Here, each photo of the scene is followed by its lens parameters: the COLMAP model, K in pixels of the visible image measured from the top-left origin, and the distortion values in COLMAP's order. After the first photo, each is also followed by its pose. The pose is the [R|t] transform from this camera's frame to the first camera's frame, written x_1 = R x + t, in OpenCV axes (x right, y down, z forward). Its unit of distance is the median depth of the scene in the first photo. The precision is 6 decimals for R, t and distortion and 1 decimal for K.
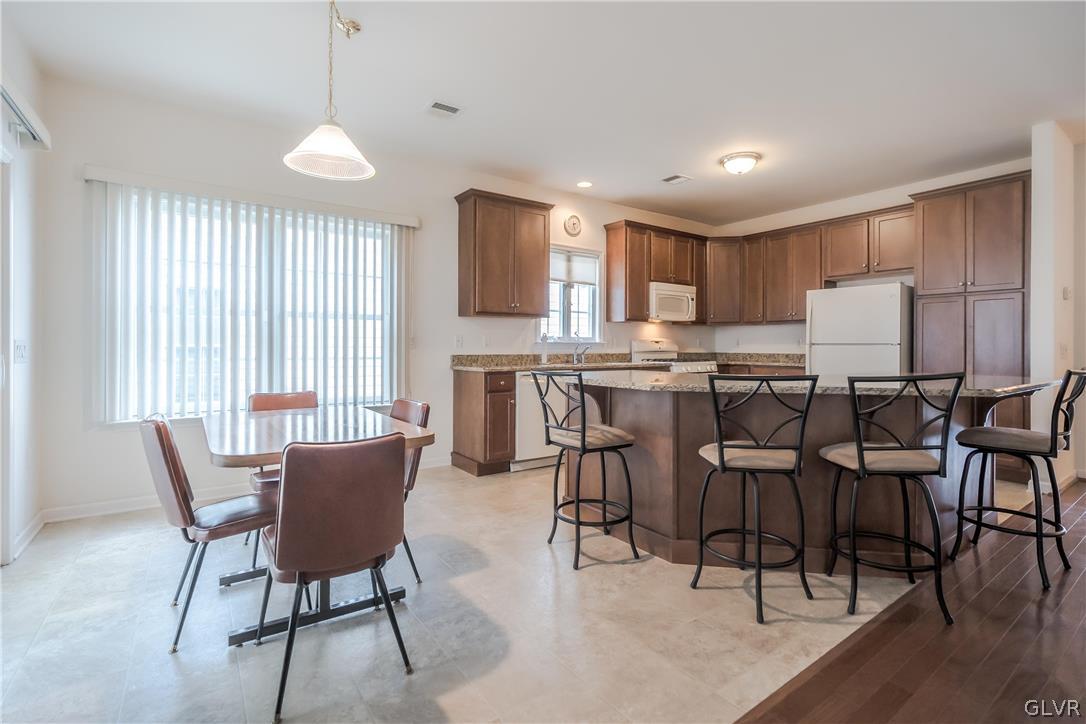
lens RADIAL K [[499.5, 0, 541.6], [0, 499.5, 344.2], [0, 0, 1]] dist [0.001119, 0.001002]
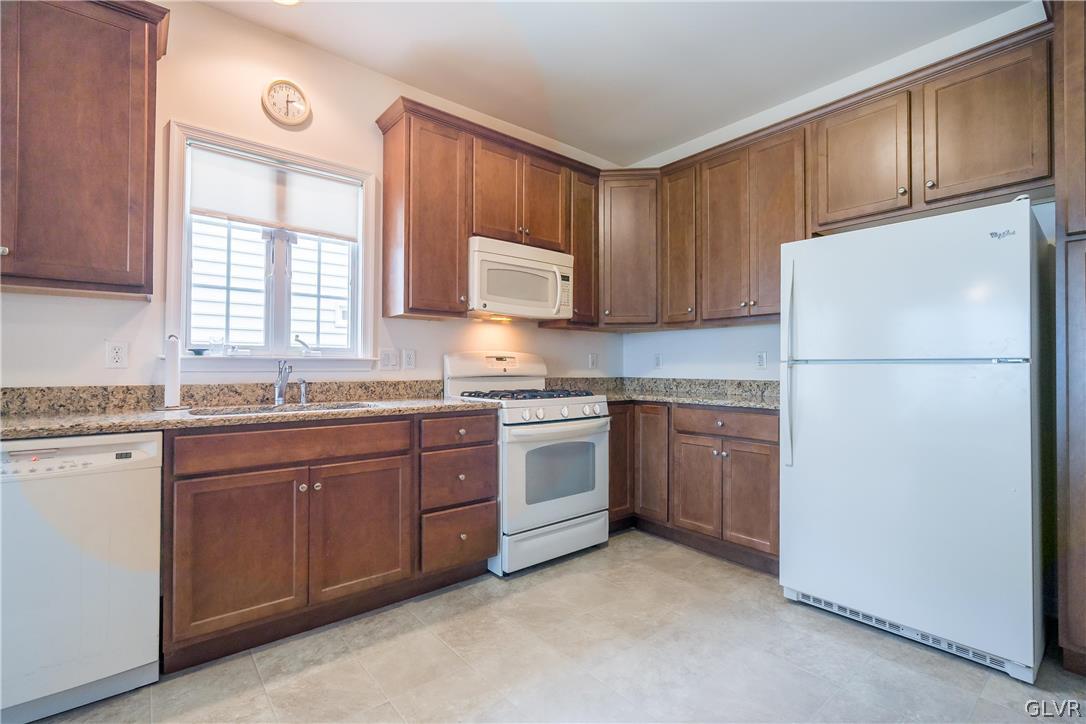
lens RADIAL K [[493.9, 0, 528.7], [0, 493.9, 359.6], [0, 0, 1]] dist [-0.001097, 0.000158]
pose [[0.998555, -0.000493, 0.053744, 0.240931], [0.001214, 0.999910, -0.013382, 0.004065], [-0.053732, 0.013428, 0.998465, 0.492164]]
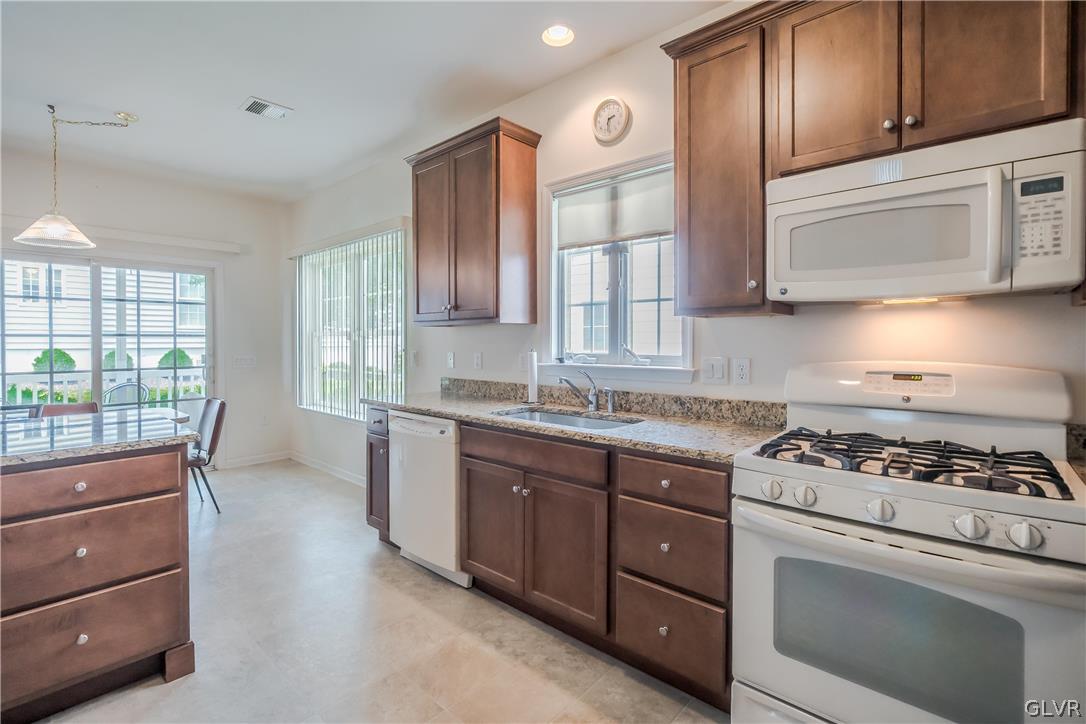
lens RADIAL K [[499.5, 0, 541.6], [0, 499.5, 344.2], [0, 0, 1]] dist [0.001119, 0.001002]
pose [[0.216817, 0.002291, -0.976210, 0.475431], [0.003945, 0.999987, 0.003223, -0.024582], [0.976204, -0.004550, 0.216805, 0.764974]]
